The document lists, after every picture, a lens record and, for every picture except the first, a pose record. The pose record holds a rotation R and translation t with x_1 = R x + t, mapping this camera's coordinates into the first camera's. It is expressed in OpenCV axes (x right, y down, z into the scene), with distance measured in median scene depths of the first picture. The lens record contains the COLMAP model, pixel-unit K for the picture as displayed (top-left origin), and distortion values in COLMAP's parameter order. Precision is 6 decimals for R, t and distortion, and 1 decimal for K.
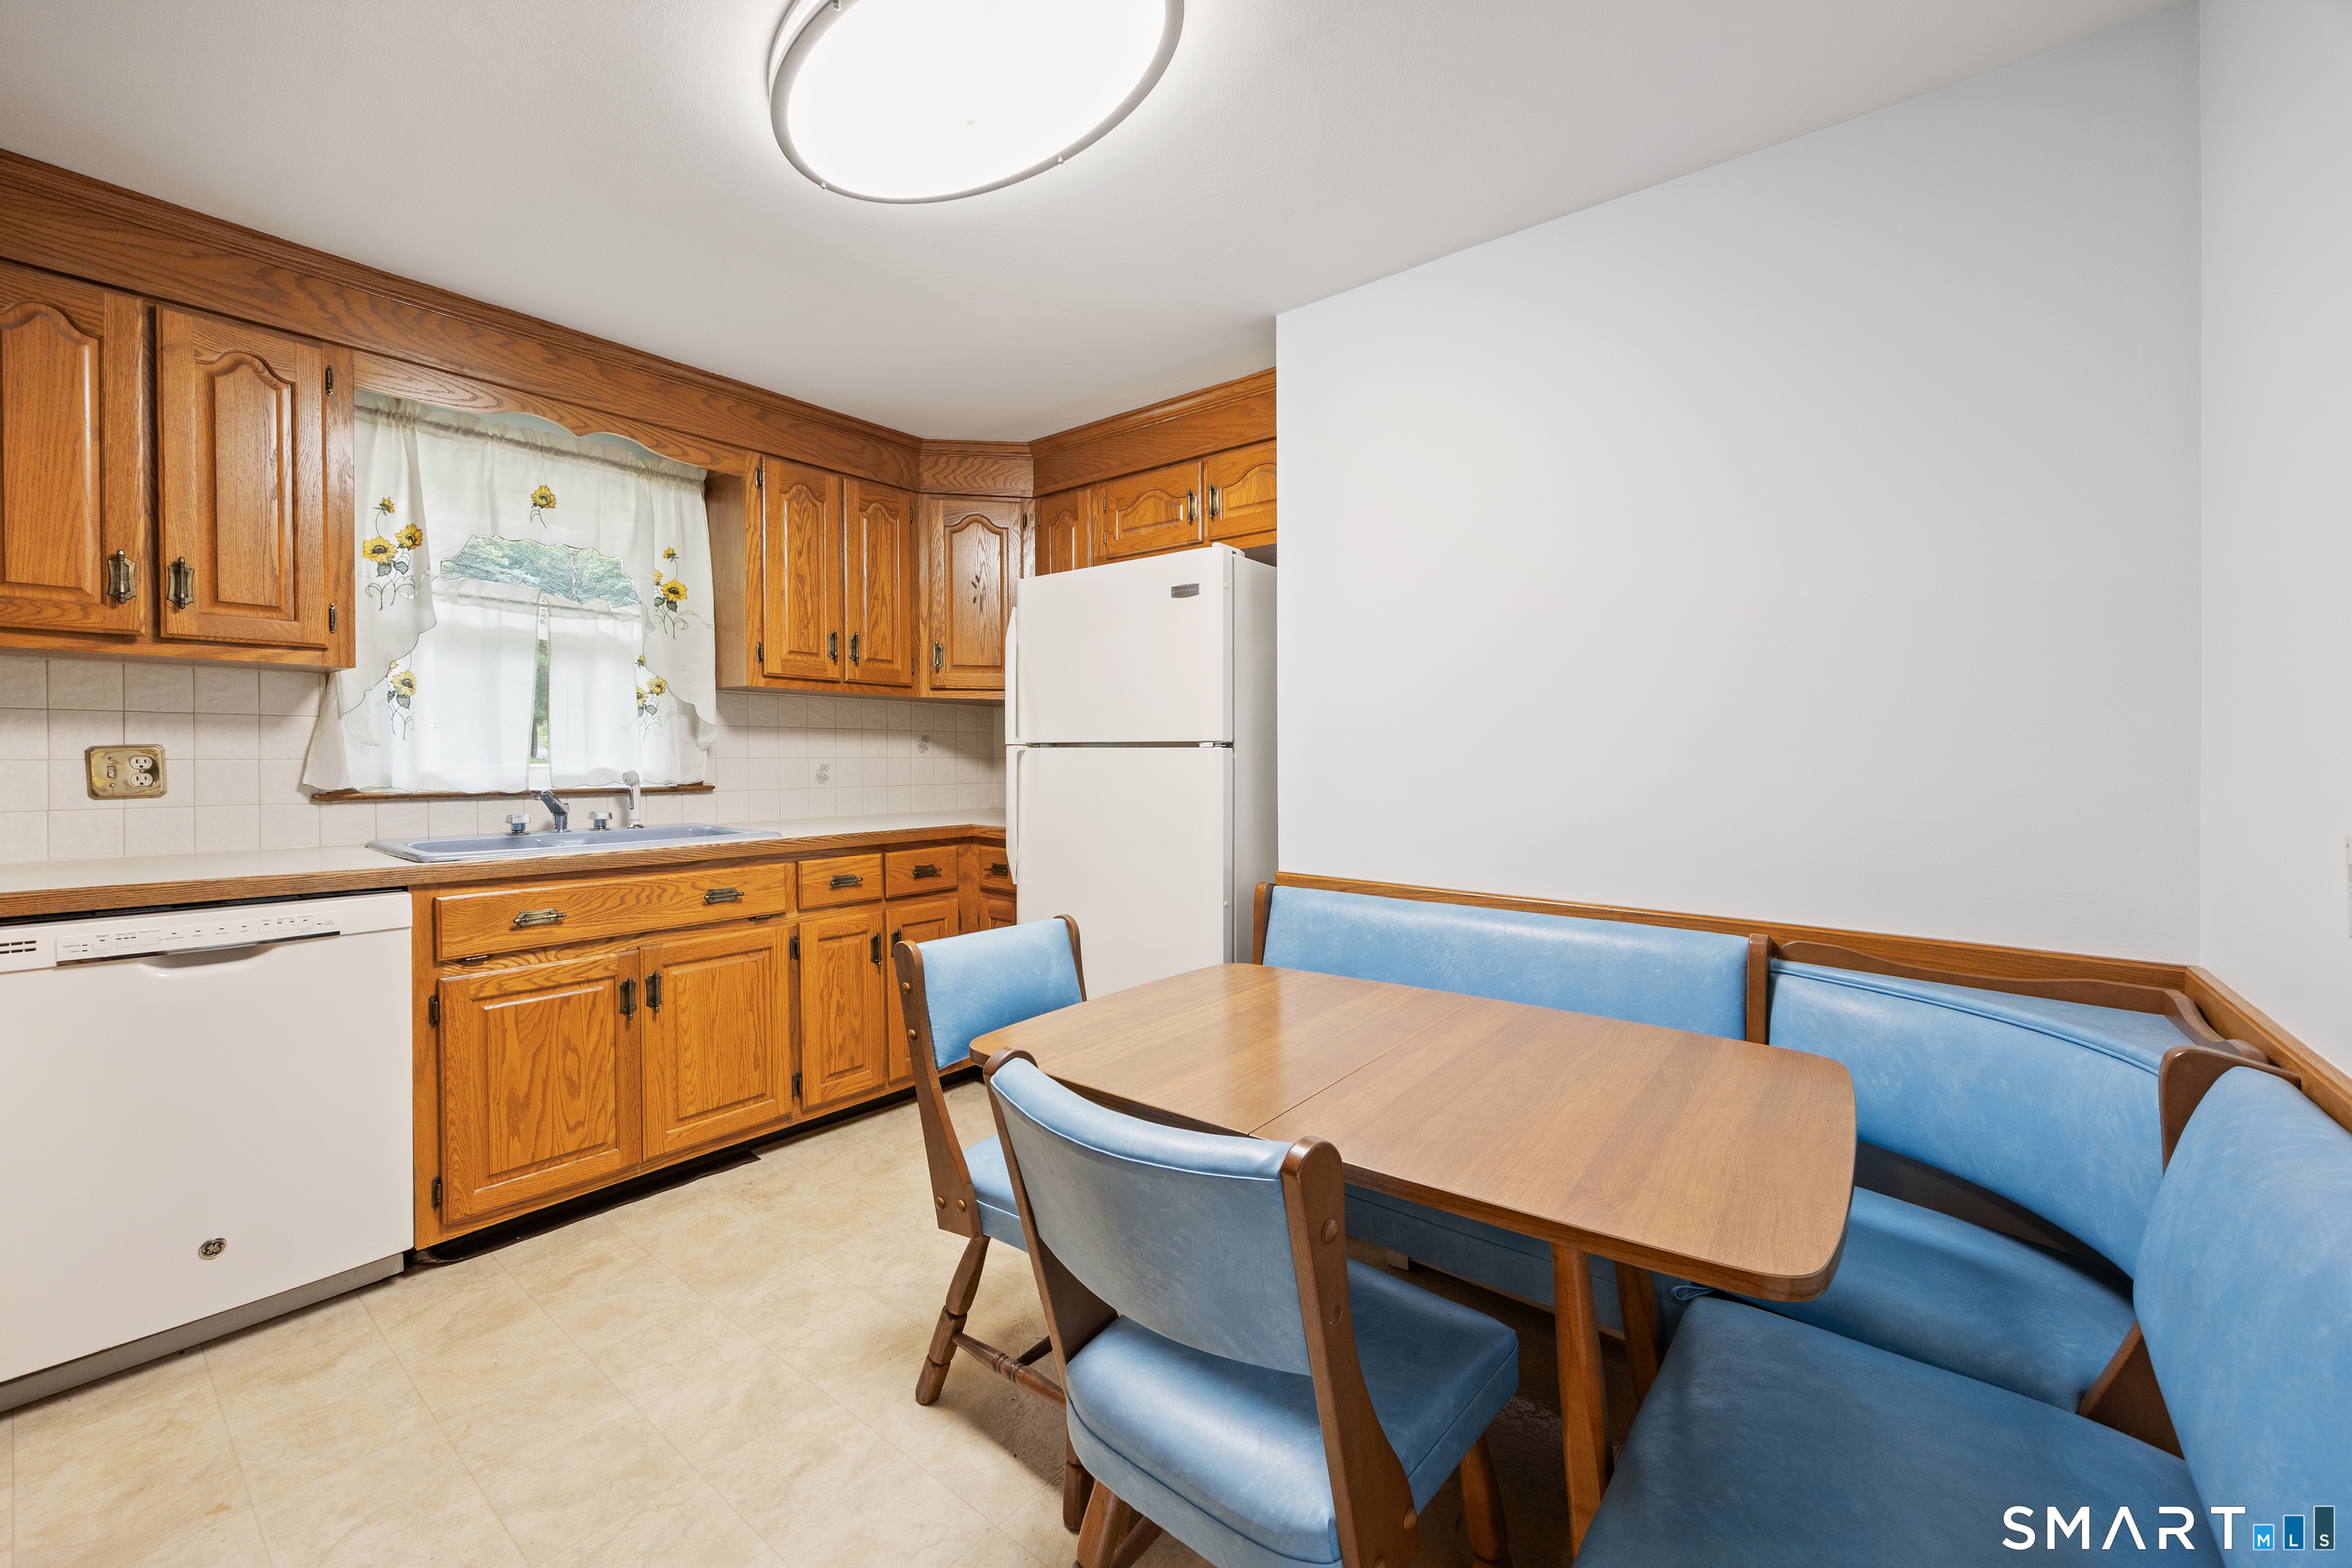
lens RADIAL K [[934.6, 0, 1176.0], [0, 934.6, 784.0], [0, 0, 1]] dist [-0.000654, -0.000052]
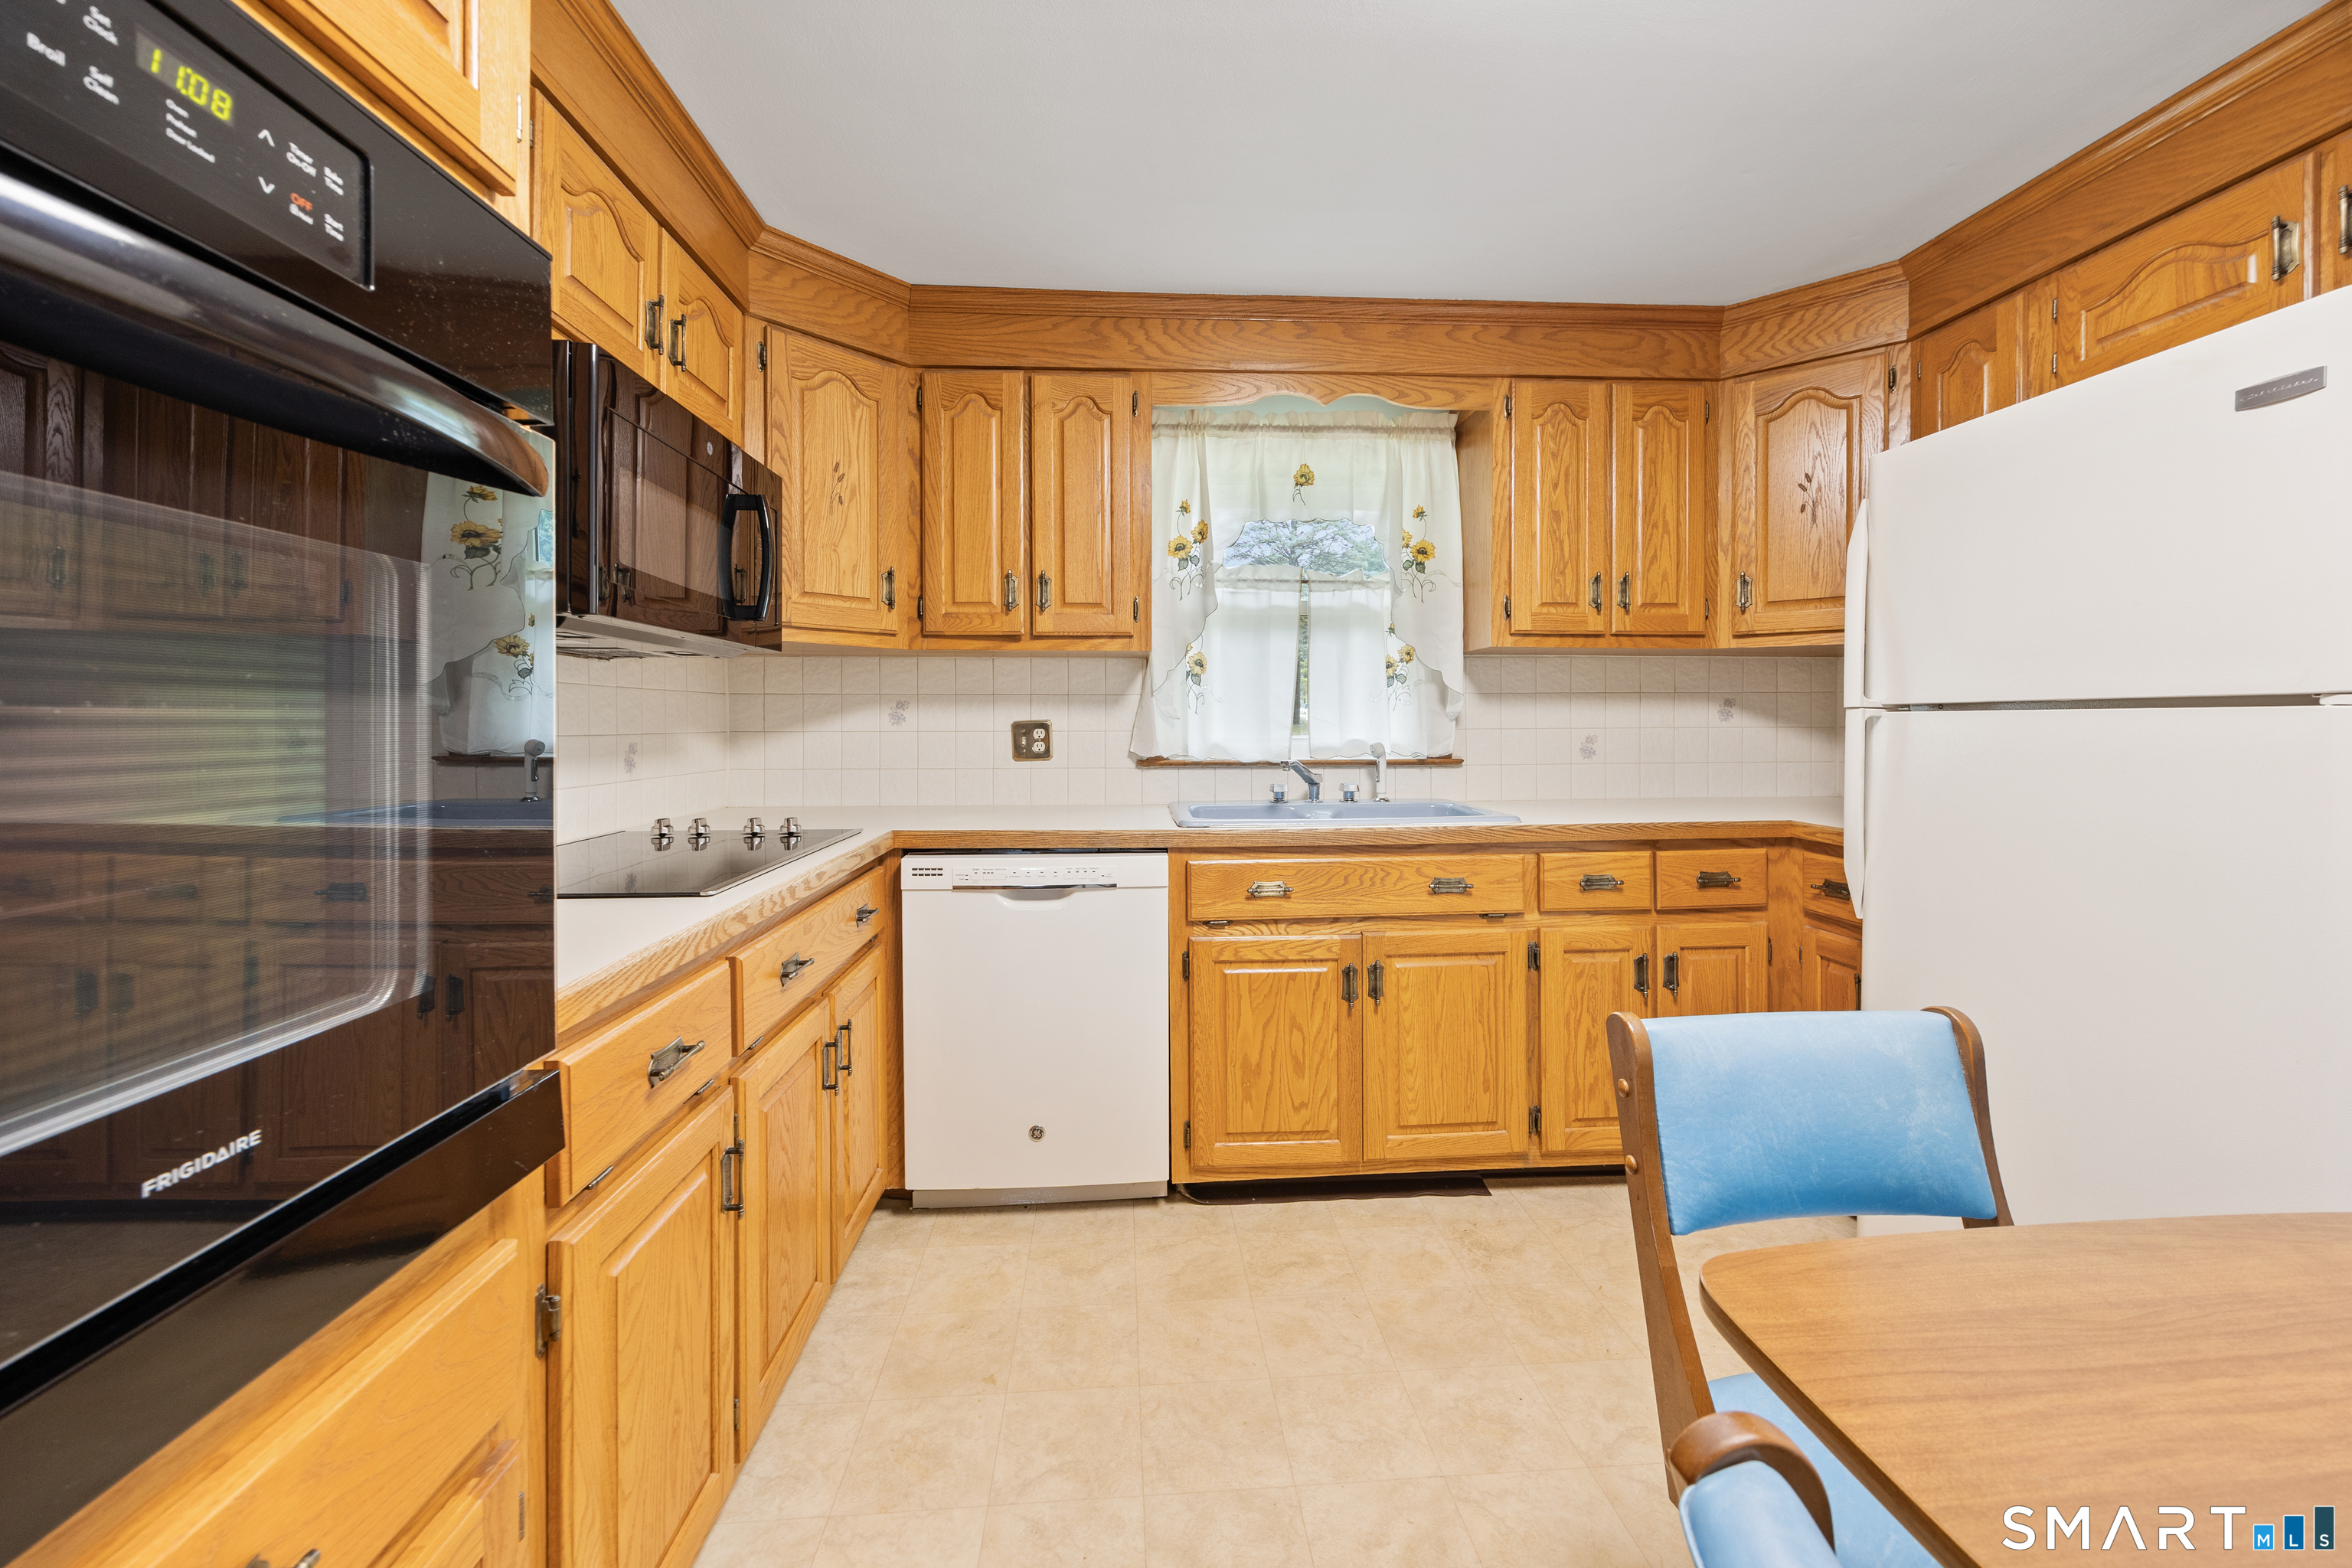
lens RADIAL K [[916.7, 0, 1181.4], [0, 916.7, 746.1], [0, 0, 1]] dist [-0.000512, 0.000125]
pose [[0.674863, 0.011384, -0.737856, -0.019743], [-0.017044, 0.999855, -0.000163, -0.006850], [0.737746, 0.012686, 0.674959, 0.216684]]
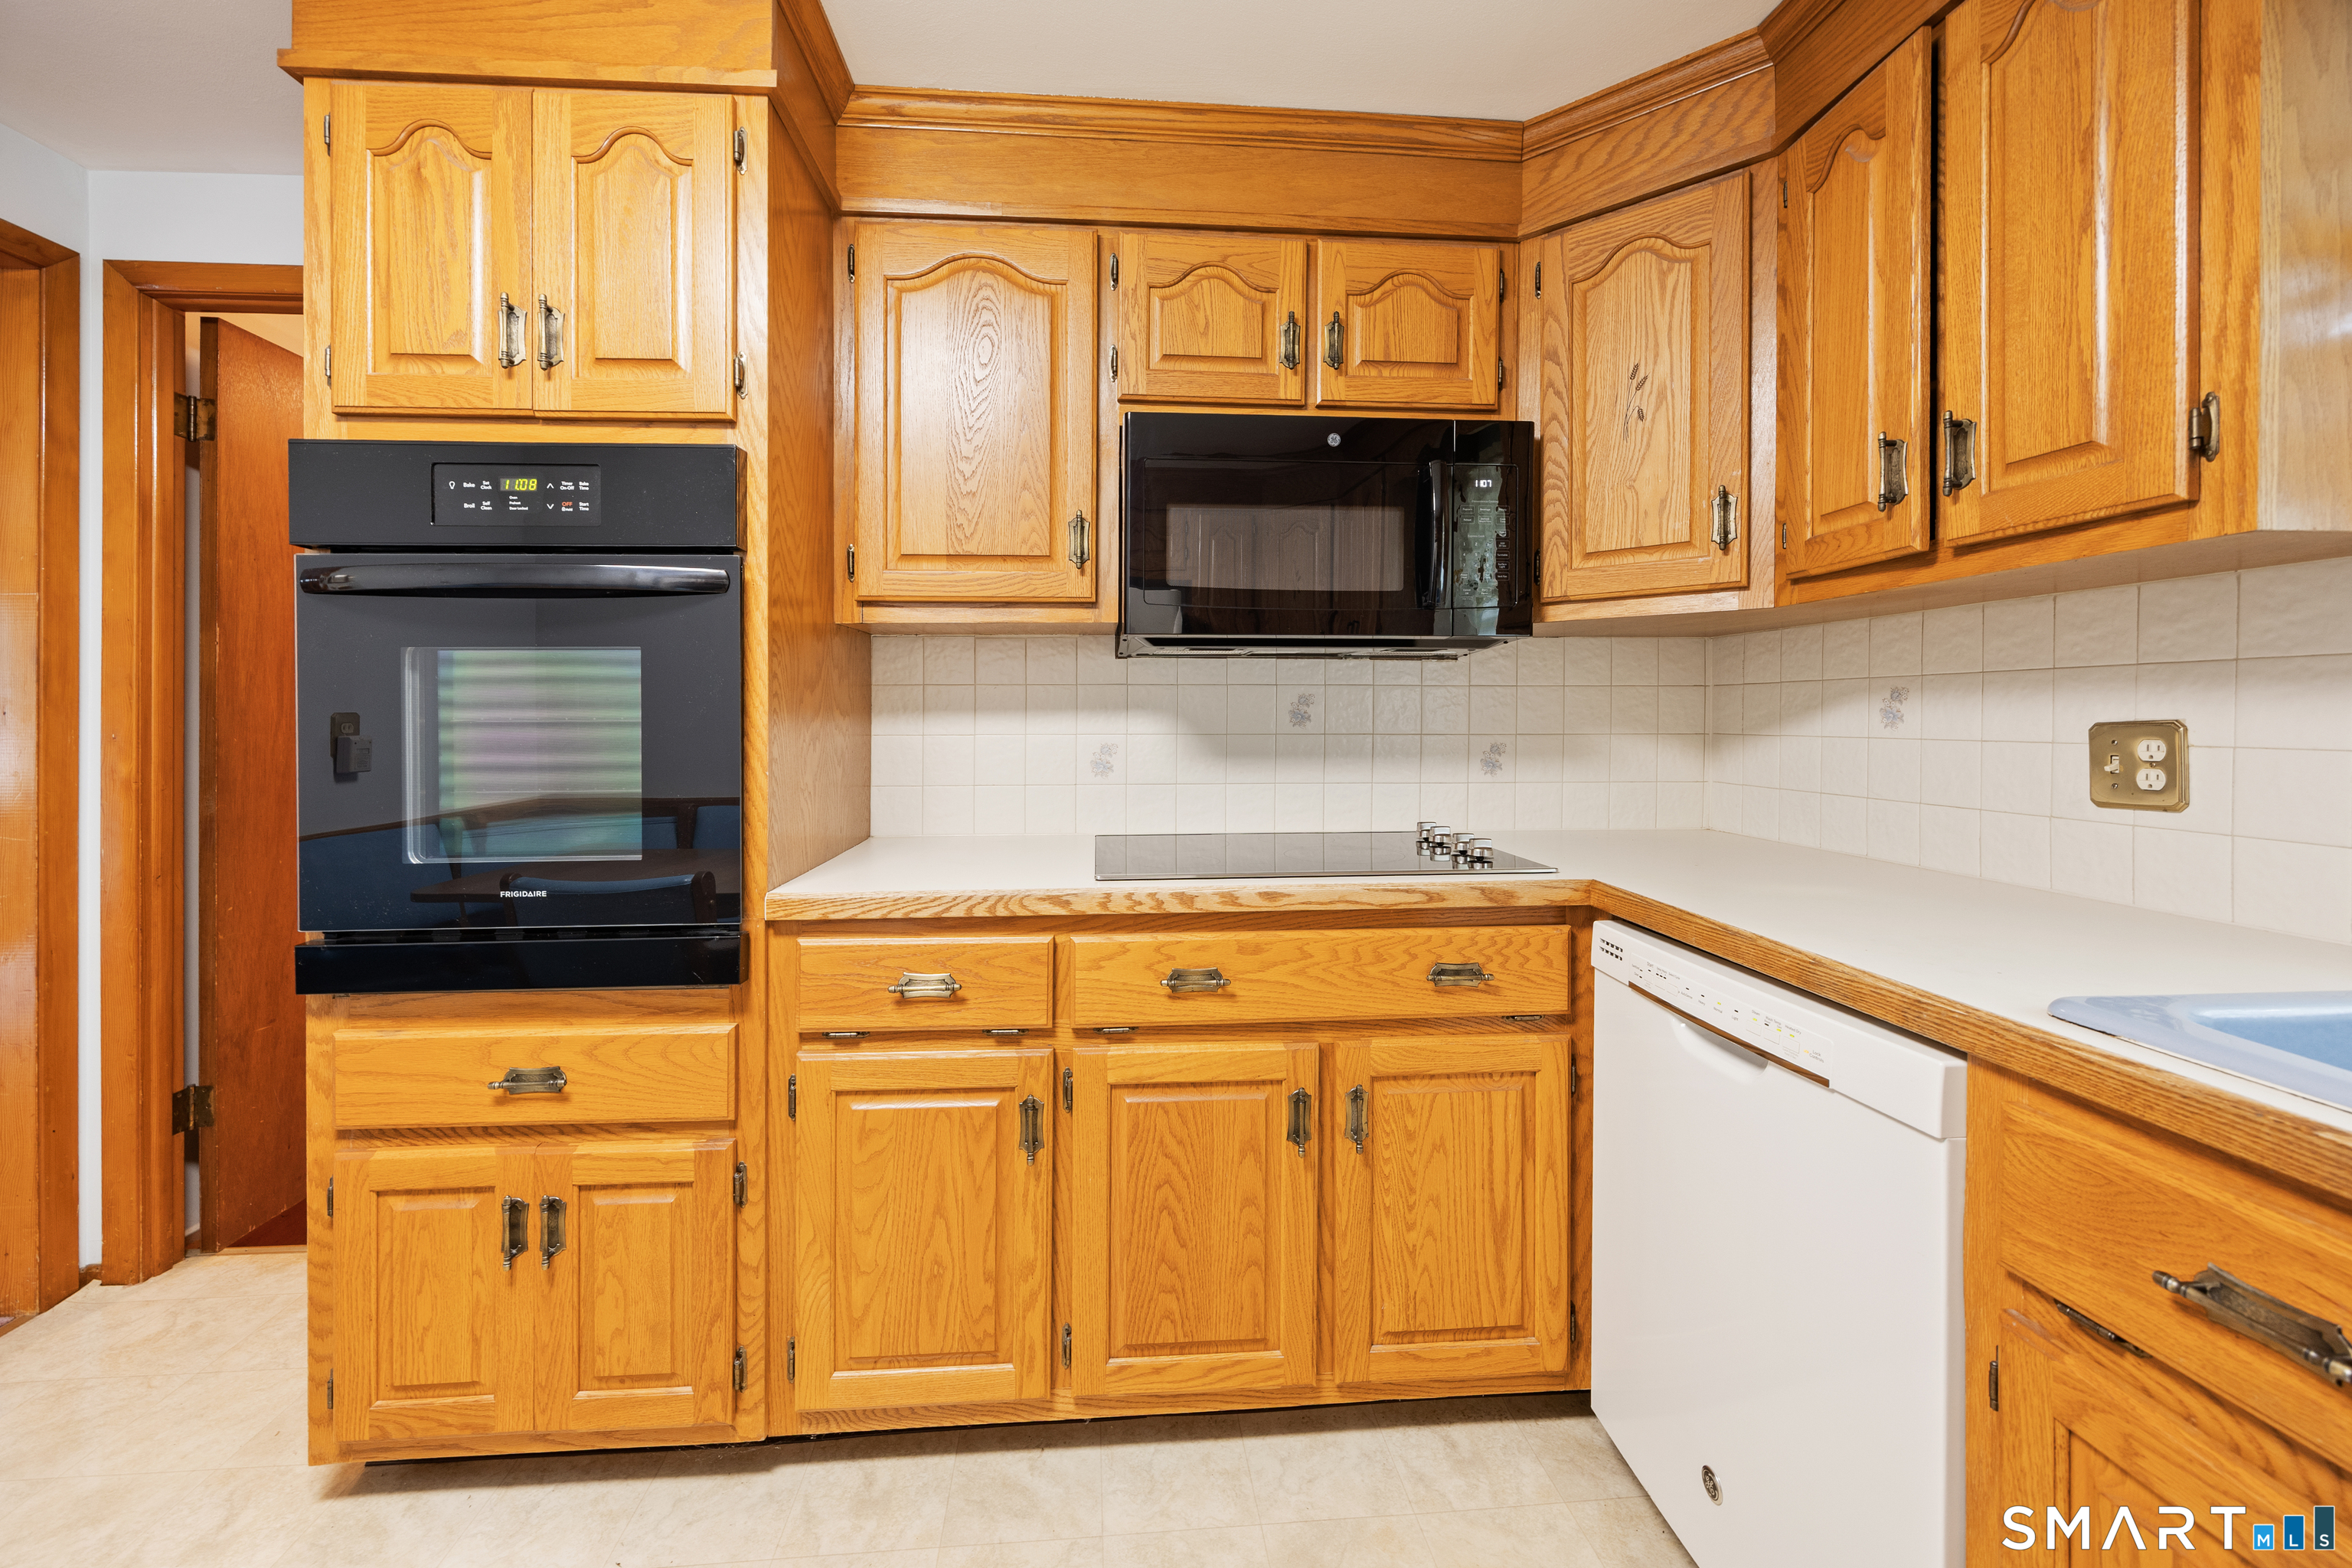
lens RADIAL K [[955.2, 0, 1182.6], [0, 955.2, 736.7], [0, 0, 1]] dist [-0.001067, 0.000144]
pose [[-0.728013, 0.006049, -0.685537, -0.192971], [-0.024952, 0.999065, 0.035313, -0.028734], [0.685110, 0.042813, -0.727181, 0.787136]]
